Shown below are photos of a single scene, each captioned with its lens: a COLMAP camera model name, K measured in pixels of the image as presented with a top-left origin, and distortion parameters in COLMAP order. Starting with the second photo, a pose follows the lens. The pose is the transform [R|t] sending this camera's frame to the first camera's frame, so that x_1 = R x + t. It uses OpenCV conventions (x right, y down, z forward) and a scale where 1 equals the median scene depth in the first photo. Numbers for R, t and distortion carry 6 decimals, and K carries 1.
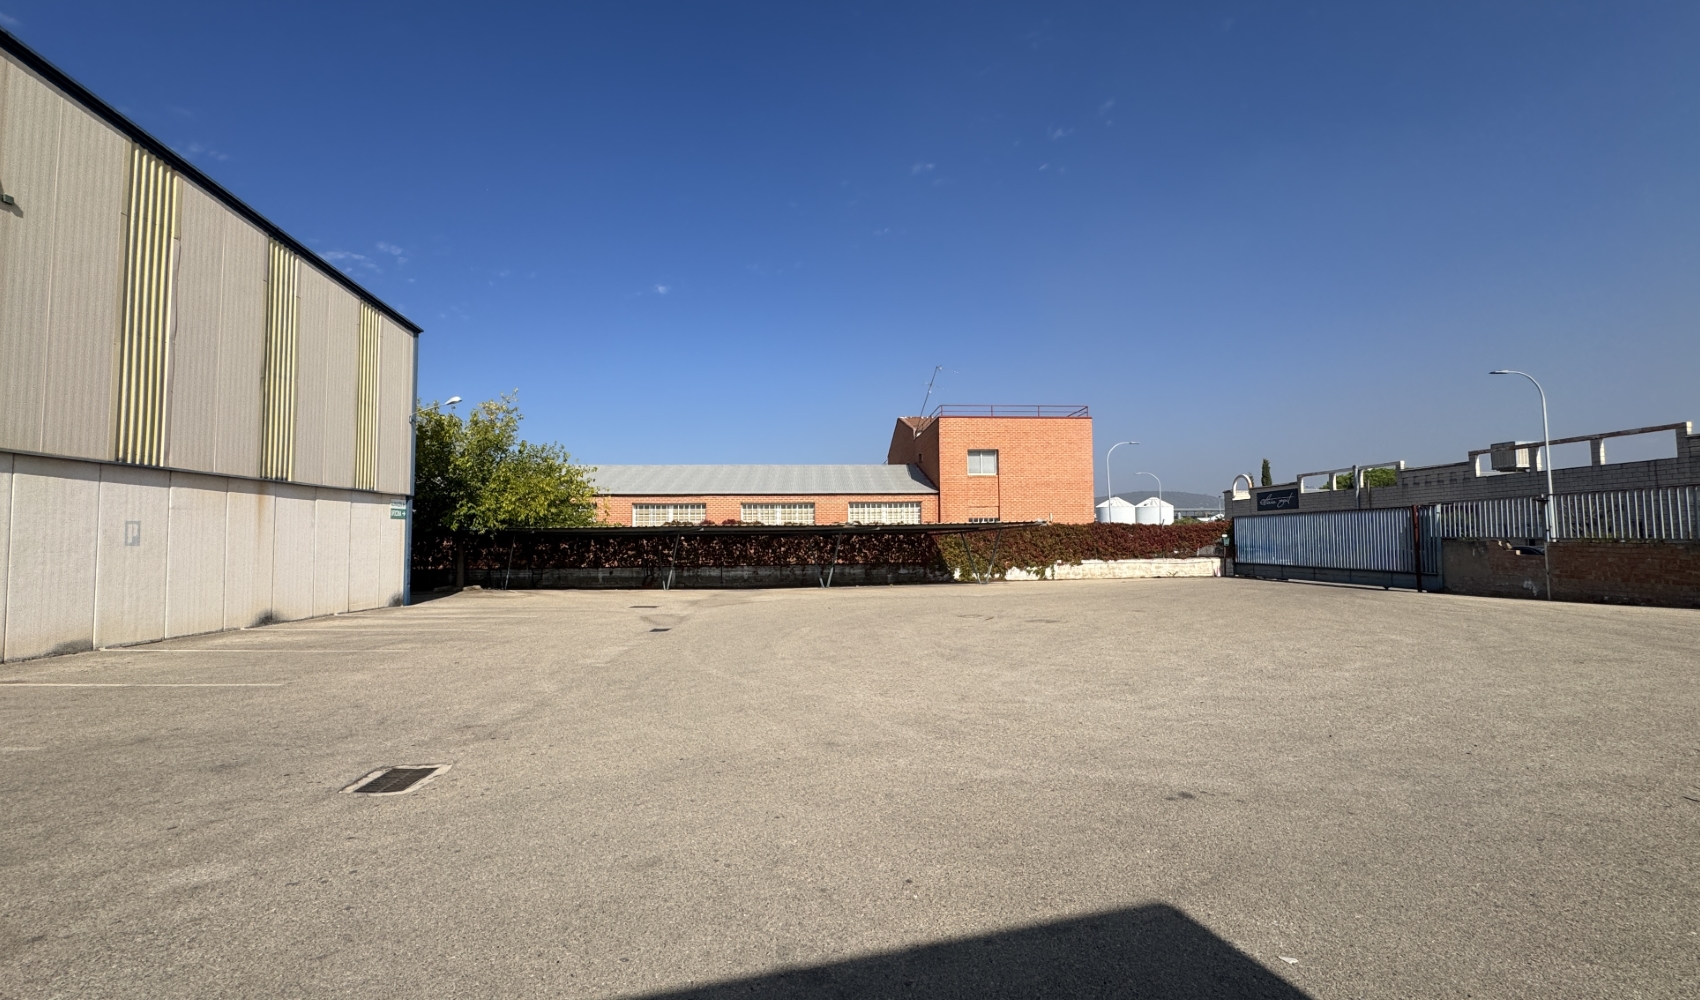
lens RADIAL K [[712.0, 0, 851.5], [0, 712.0, 499.7], [0, 0, 1]] dist [-0.002340, 0.000494]
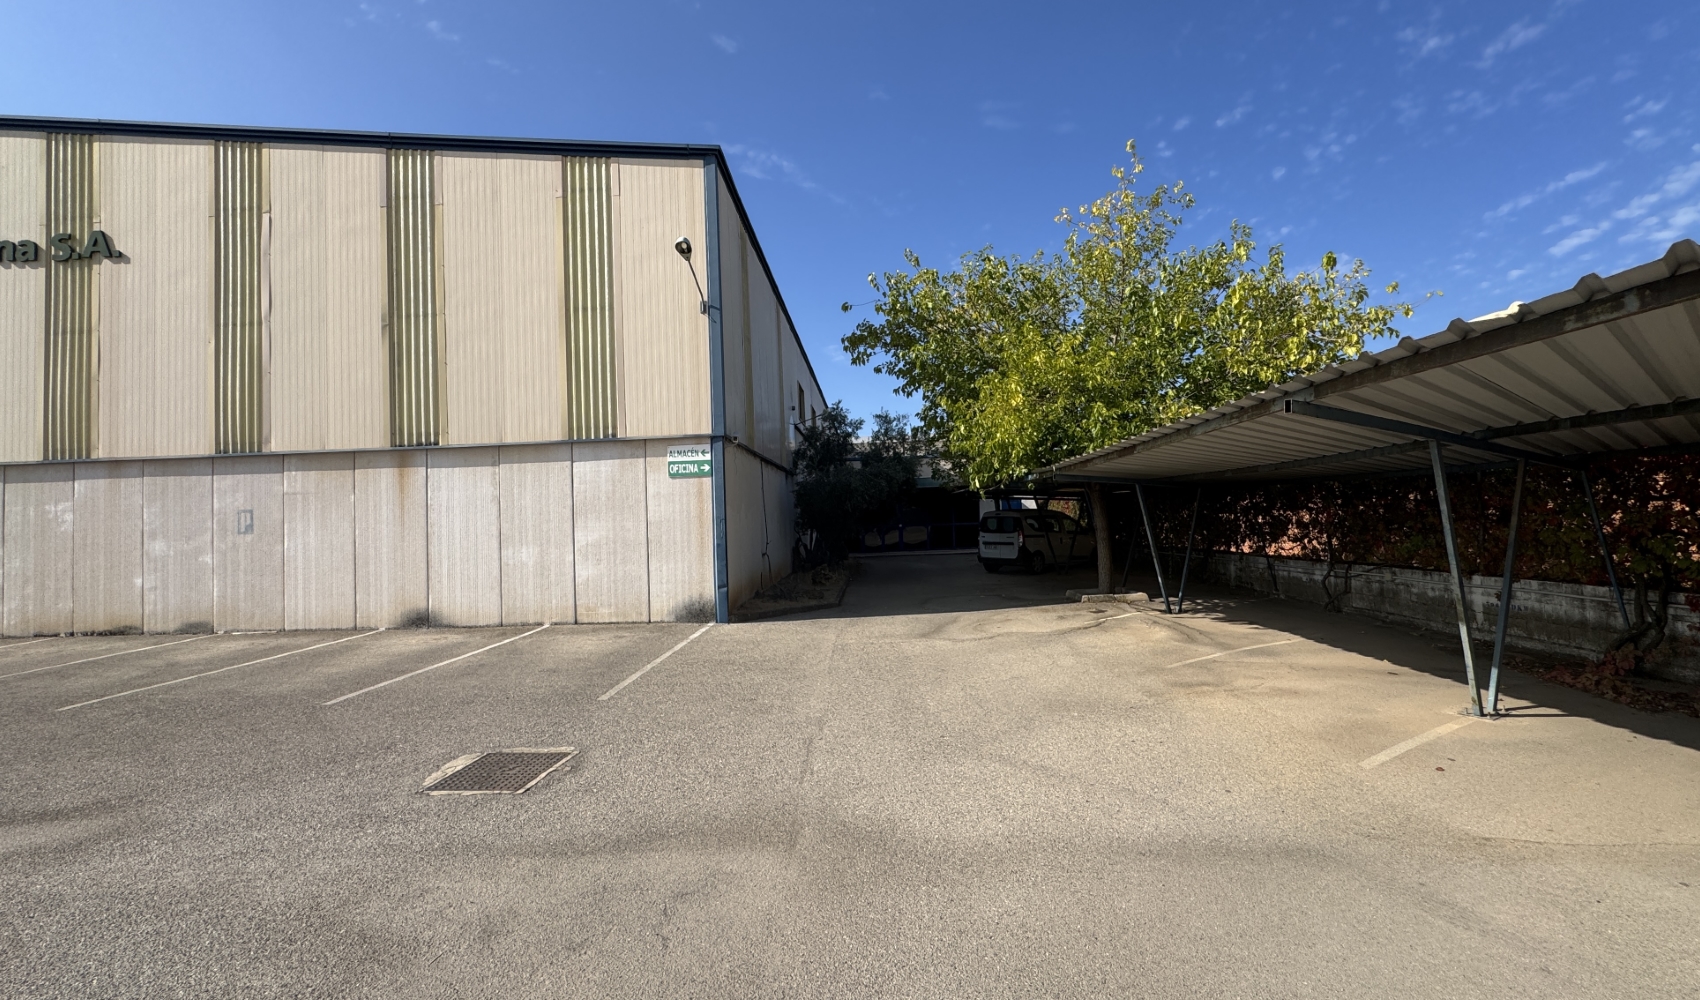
lens RADIAL K [[718.7, 0, 849.5], [0, 718.7, 496.6], [0, 0, 1]] dist [-0.002650, 0.000391]
pose [[-0.087478, -0.016511, -0.996030, -0.039632], [0.092721, 0.995387, -0.024644, 0.068042], [0.991842, -0.094508, -0.085543, 1.139267]]
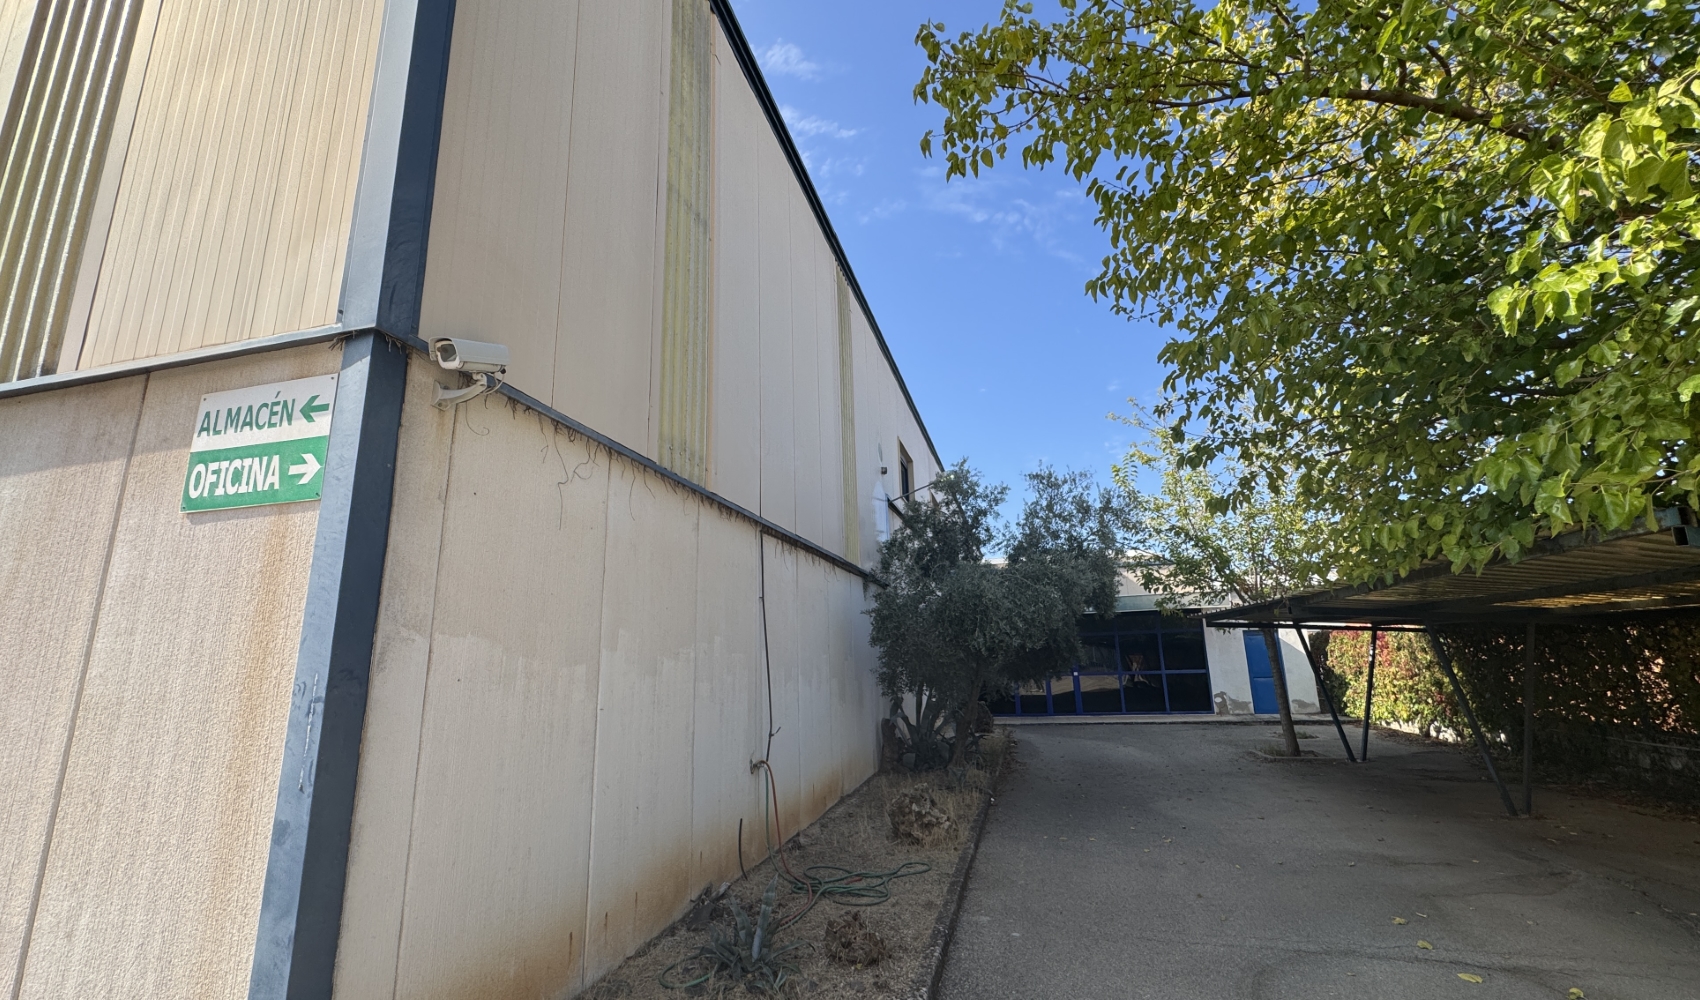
lens RADIAL K [[718.7, 0, 849.5], [0, 718.7, 496.6], [0, 0, 1]] dist [-0.002650, 0.000391]
pose [[-0.289760, -0.195153, -0.936992, -0.515245], [0.086094, 0.969708, -0.228591, 0.064848], [0.953219, -0.146906, -0.264181, 1.110056]]
